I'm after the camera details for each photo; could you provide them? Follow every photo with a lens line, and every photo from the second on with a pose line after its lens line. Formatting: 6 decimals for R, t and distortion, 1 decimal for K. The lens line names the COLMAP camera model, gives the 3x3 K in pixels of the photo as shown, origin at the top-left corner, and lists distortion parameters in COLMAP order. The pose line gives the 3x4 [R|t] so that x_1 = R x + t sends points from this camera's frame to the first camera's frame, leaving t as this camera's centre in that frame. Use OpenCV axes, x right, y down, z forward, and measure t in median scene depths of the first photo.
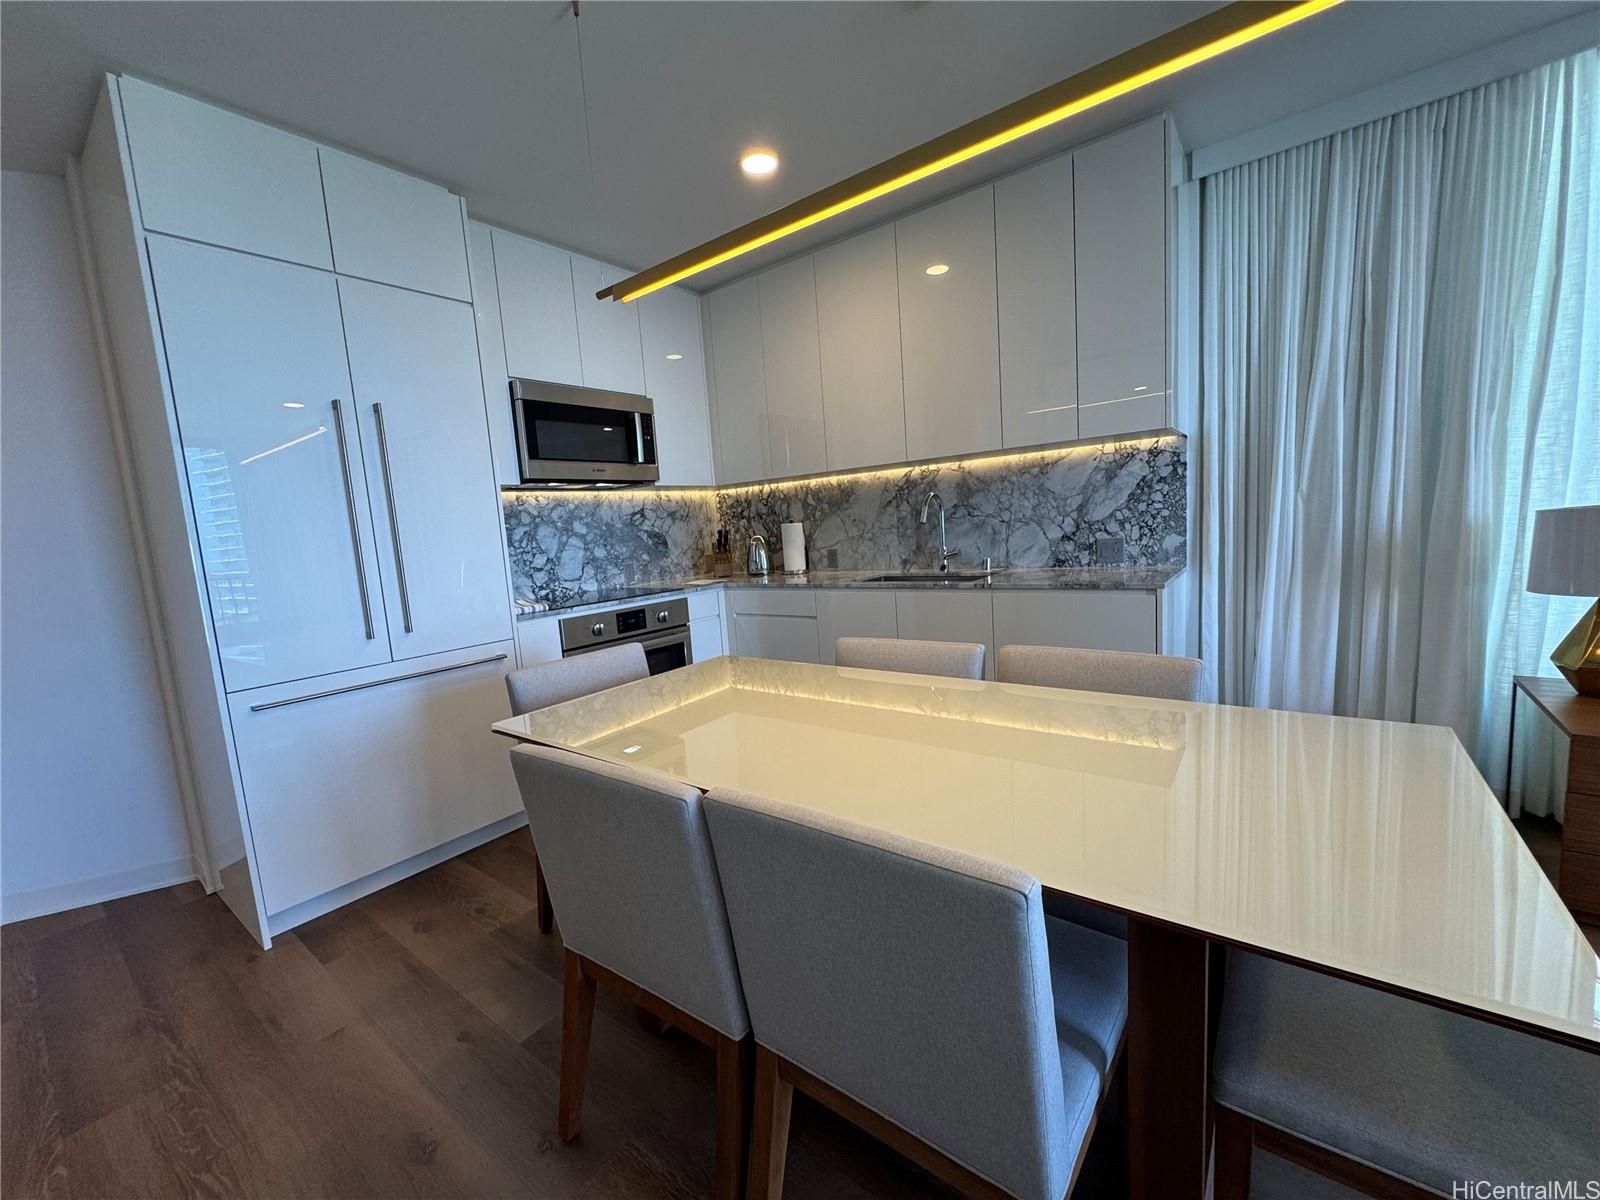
lens RADIAL K [[652.2, 0, 799.3], [0, 652.2, 596.0], [0, 0, 1]] dist [0.007428, 0.000098]
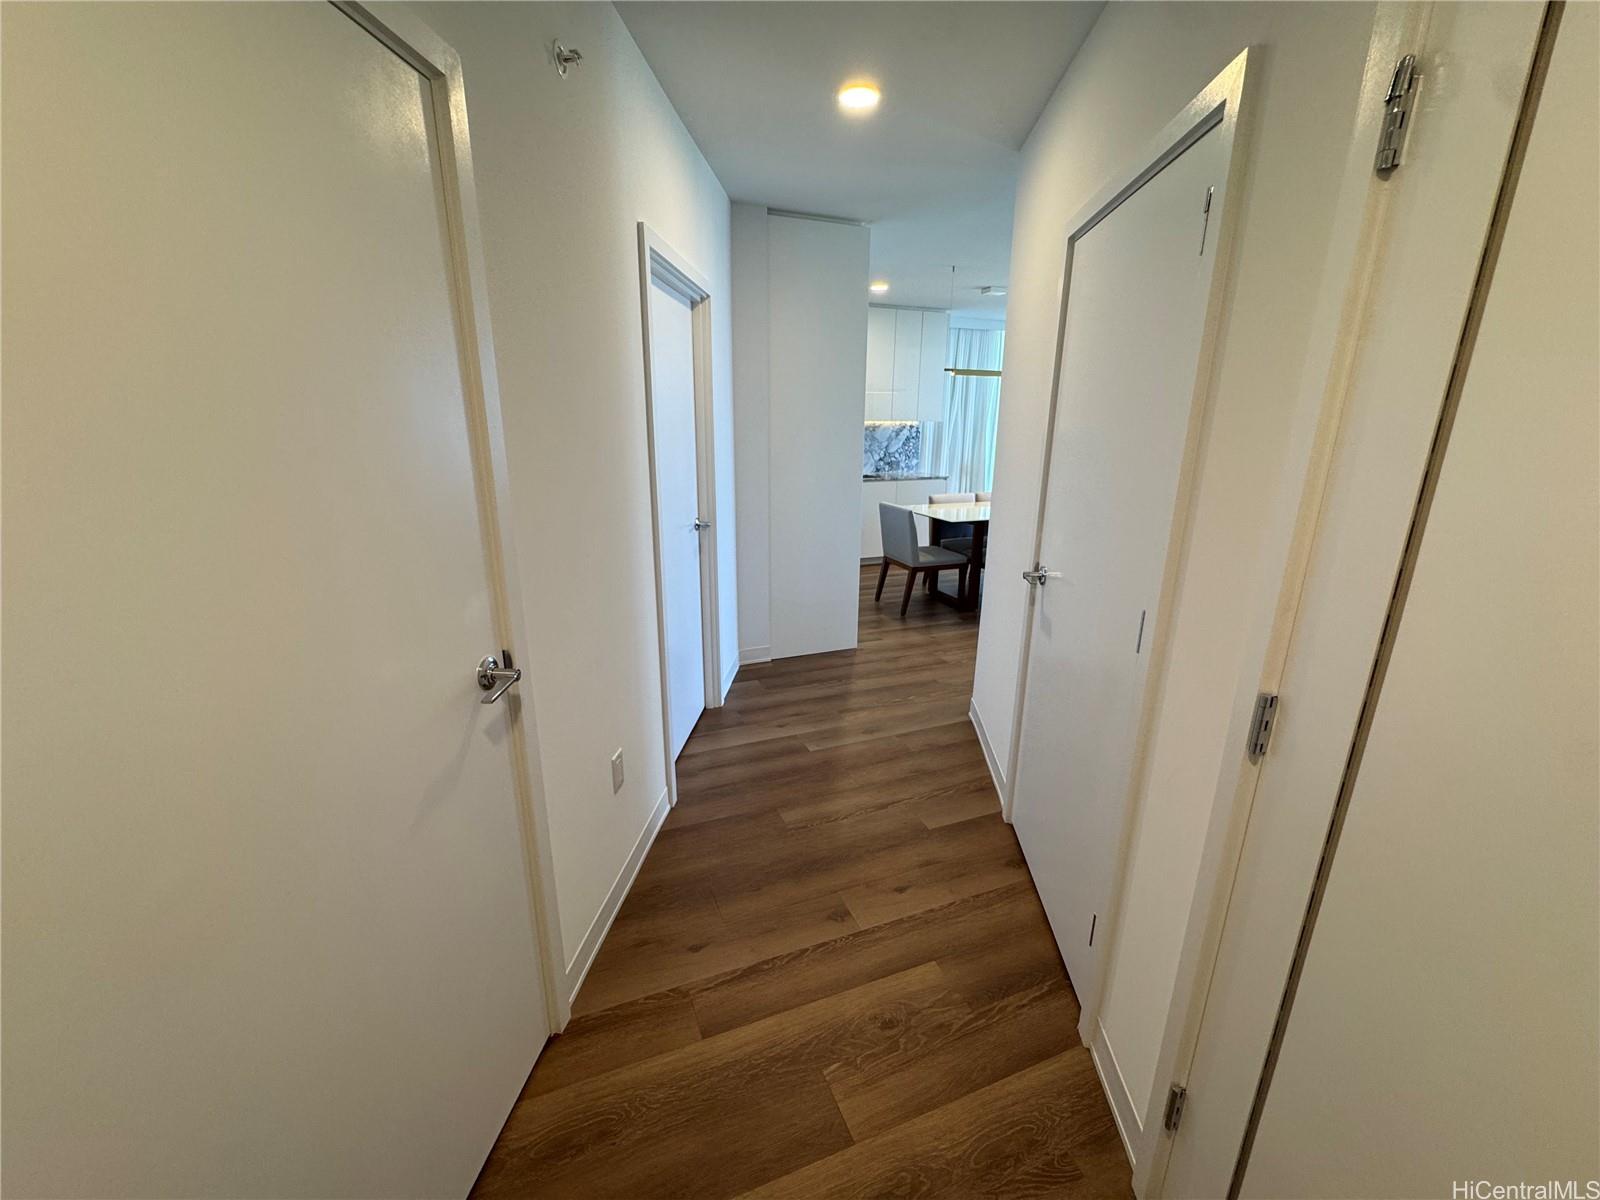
lens RADIAL K [[652.2, 0, 791.6], [0, 652.2, 598.2], [0, 0, 1]] dist [0.007428, 0.000098]
pose [[0.514115, -0.163574, 0.841979, -1.821717], [0.051360, 0.985756, 0.160145, 0.010647], [-0.856182, -0.039089, 0.515193, 0.045244]]
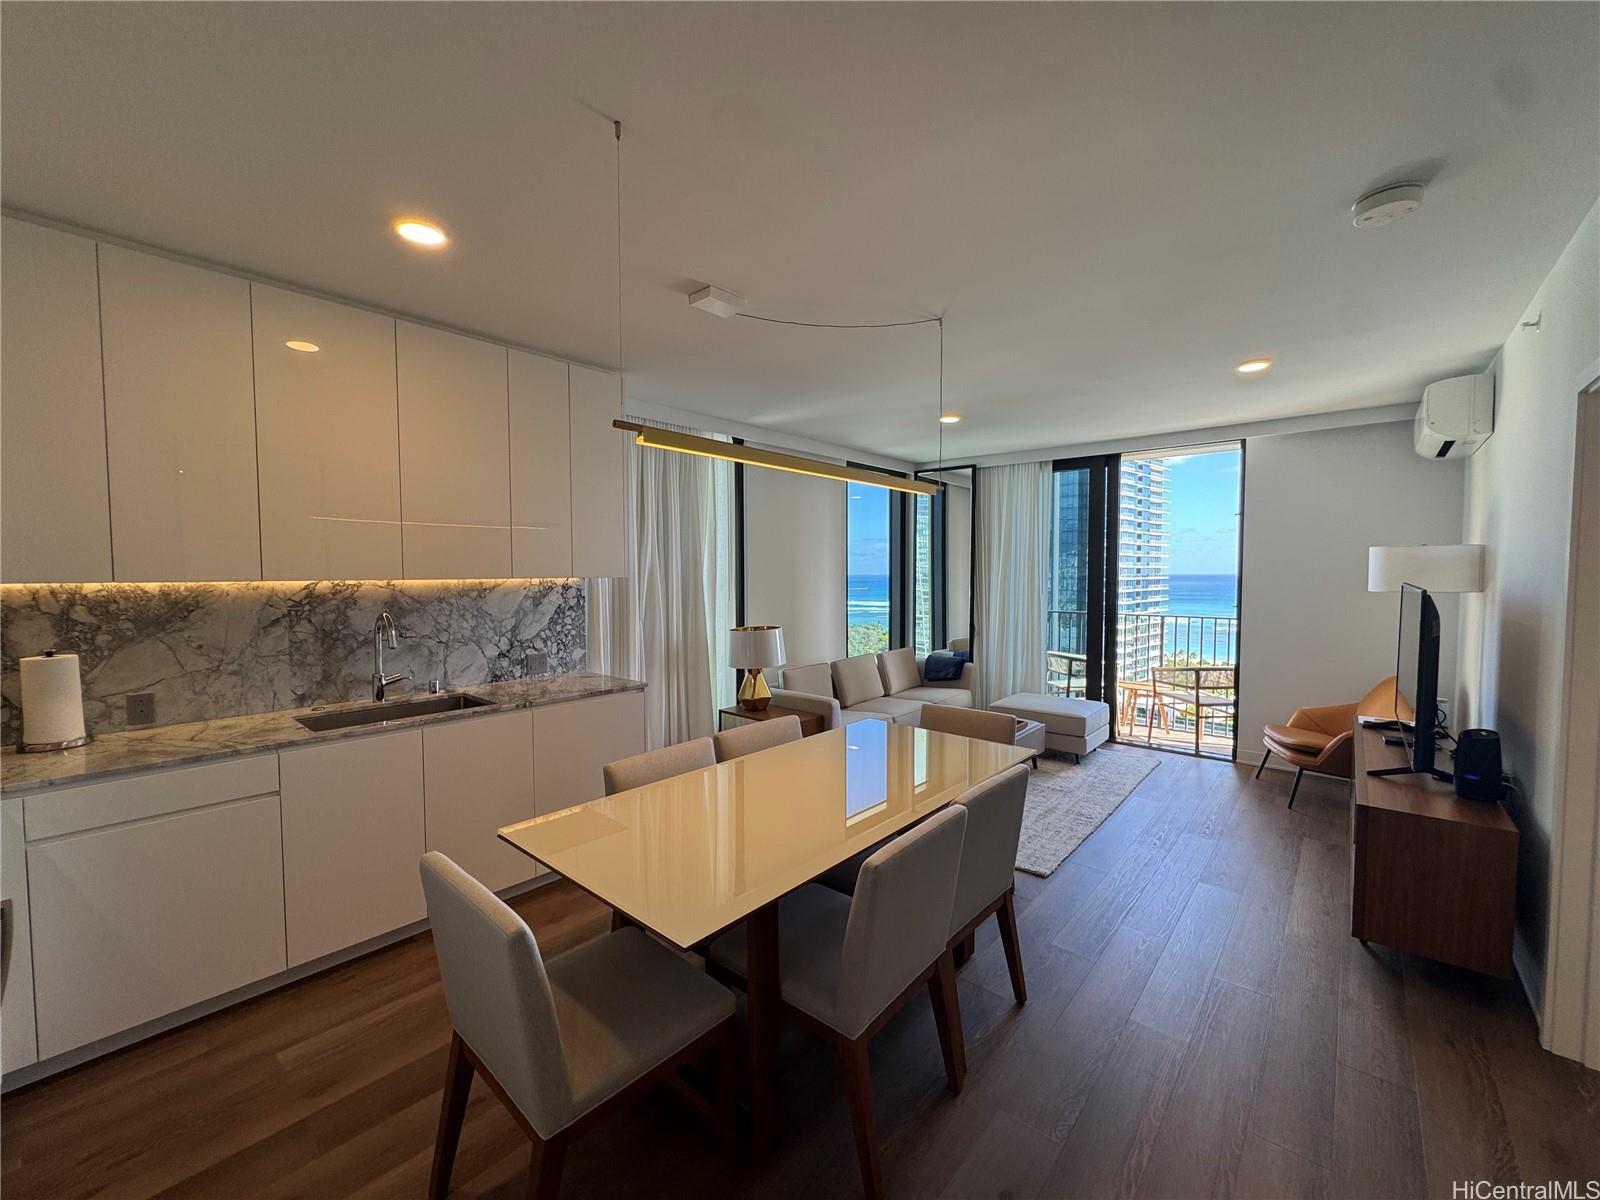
lens RADIAL K [[652.2, 0, 800.0], [0, 652.2, 598.4], [0, 0, 1]] dist [0.007428, 0.000098]
pose [[0.066870, 0.025797, 0.997428, -0.681685], [0.107126, 0.993702, -0.032883, -0.094603], [-0.991994, 0.109050, 0.063685, 0.410970]]
